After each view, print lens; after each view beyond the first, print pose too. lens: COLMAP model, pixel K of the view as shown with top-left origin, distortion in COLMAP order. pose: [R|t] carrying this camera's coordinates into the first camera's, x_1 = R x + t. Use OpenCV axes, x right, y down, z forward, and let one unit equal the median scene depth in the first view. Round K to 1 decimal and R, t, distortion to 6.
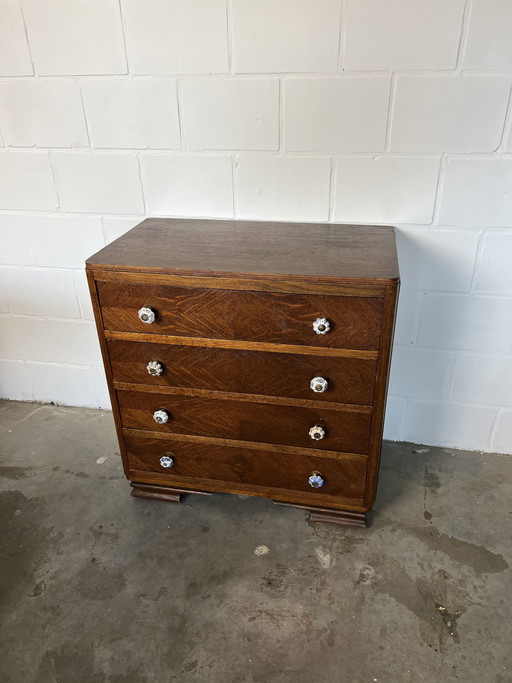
lens RADIAL K [[511.9, 0, 257.5], [0, 511.9, 345.7], [0, 0, 1]] dist [0.031547, -0.031445]
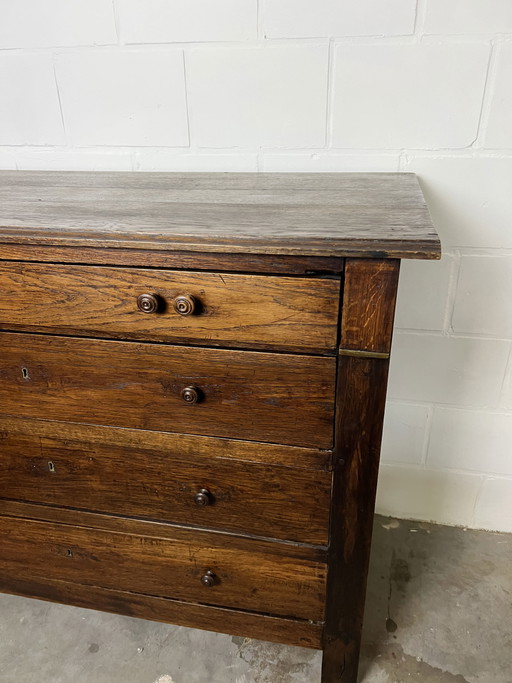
lens RADIAL K [[512.4, 0, 261.2], [0, 512.4, 347.1], [0, 0, 1]] dist [0.003807, -0.007968]
pose [[0.999974, -0.000415, 0.007133, 0.148829], [0.000604, 0.999645, -0.026622, -0.066074], [-0.007120, 0.026626, 0.999620, 0.261659]]
